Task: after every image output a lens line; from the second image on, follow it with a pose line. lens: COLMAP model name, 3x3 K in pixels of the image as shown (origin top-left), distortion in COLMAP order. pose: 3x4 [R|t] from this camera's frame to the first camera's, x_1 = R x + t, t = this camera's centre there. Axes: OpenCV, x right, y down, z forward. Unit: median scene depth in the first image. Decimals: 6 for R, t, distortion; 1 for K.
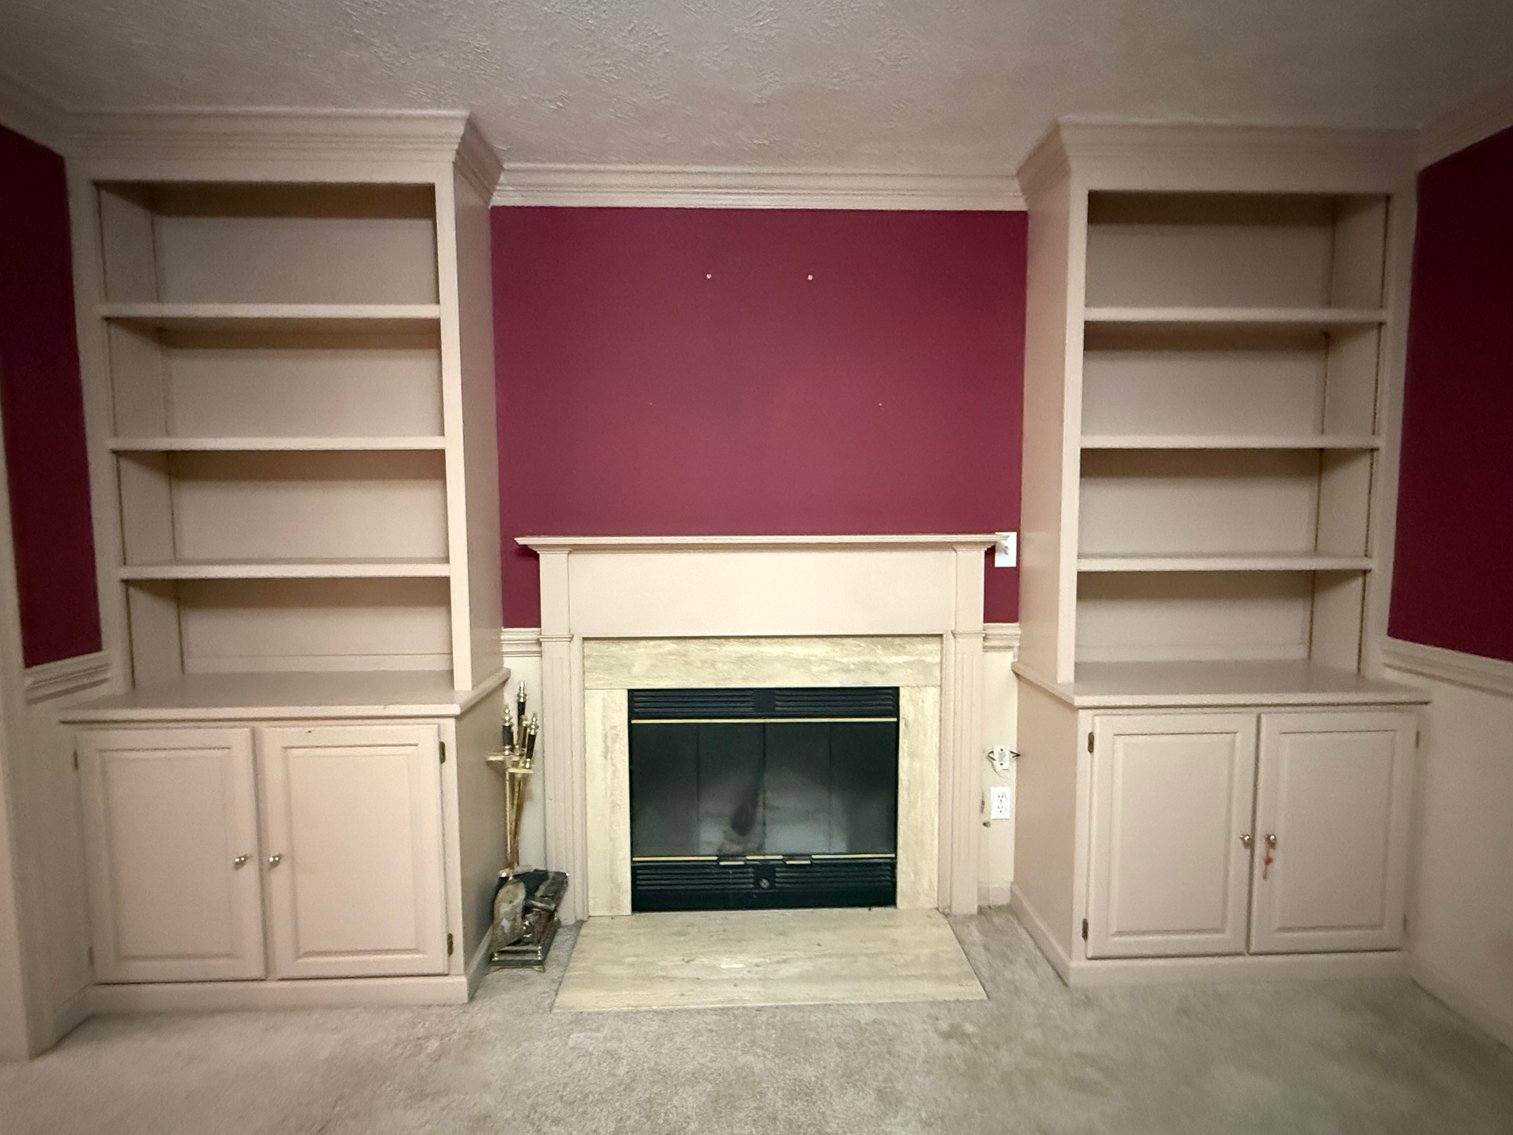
lens RADIAL K [[762.3, 0, 758.6], [0, 762.3, 566.2], [0, 0, 1]] dist [0.001595, -0.001185]
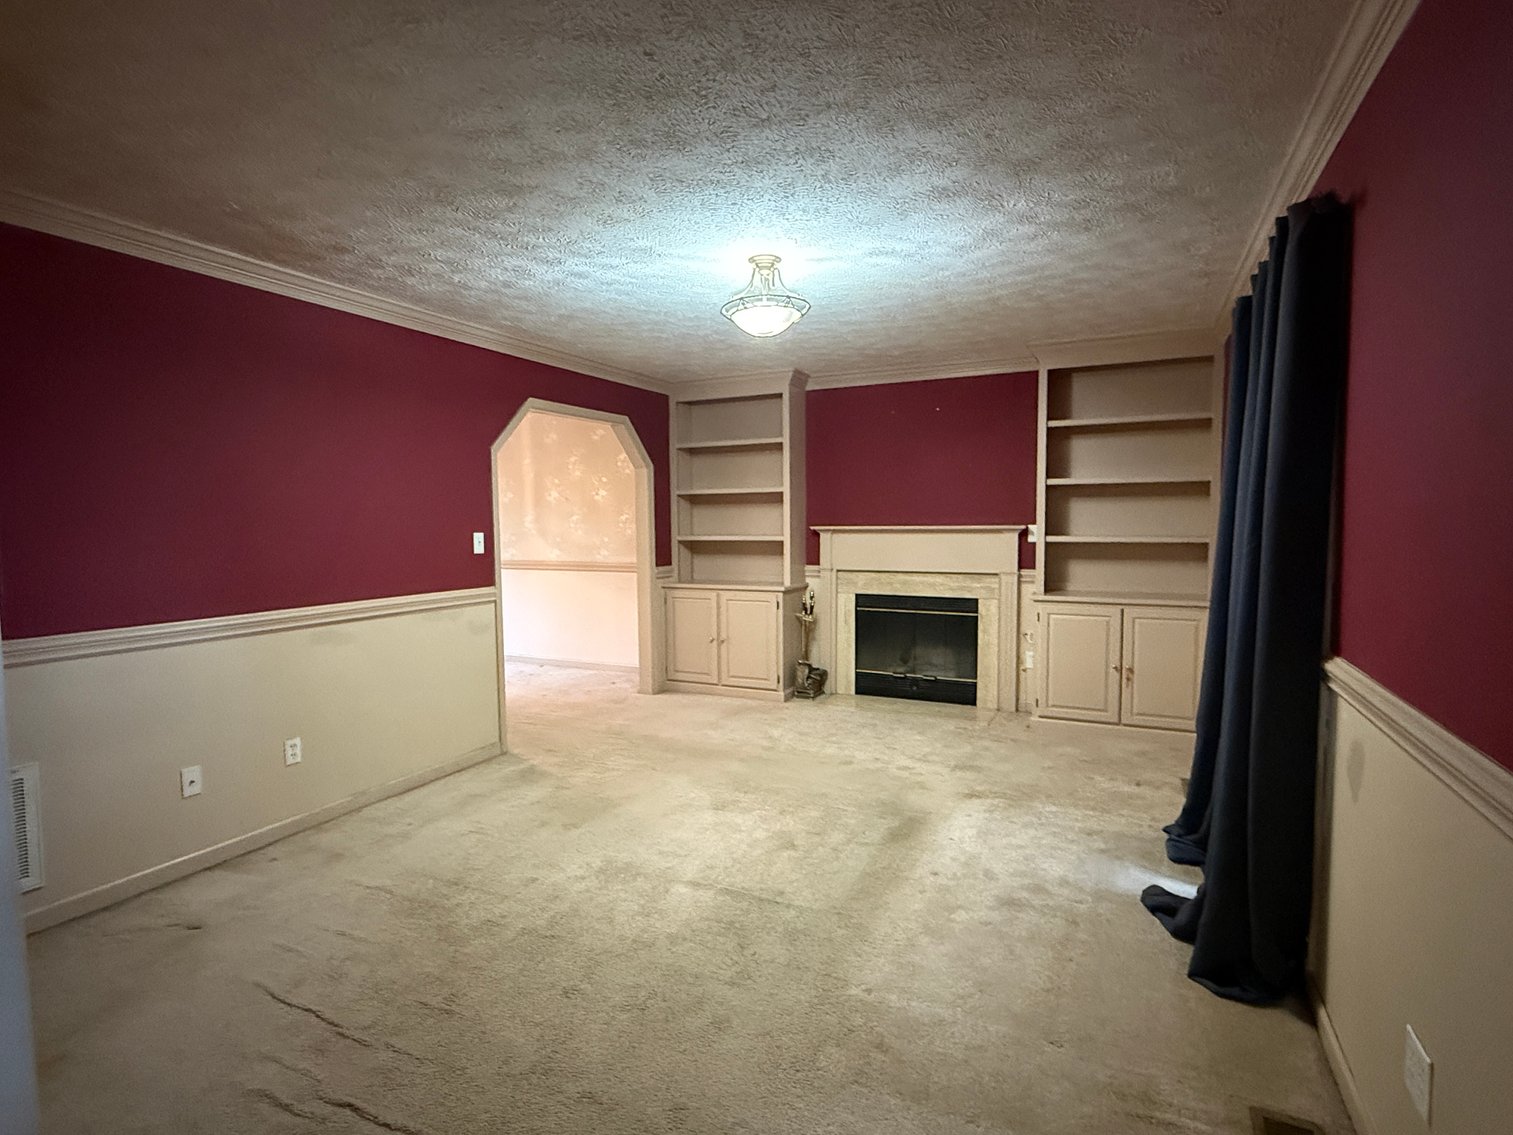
lens RADIAL K [[762.3, 0, 757.2], [0, 762.3, 571.2], [0, 0, 1]] dist [0.001595, -0.001185]
pose [[0.885151, 0.028287, -0.464443, 0.640391], [-0.033464, 0.999436, -0.002906, 0.113075], [0.464099, 0.018114, 0.885598, -1.184309]]
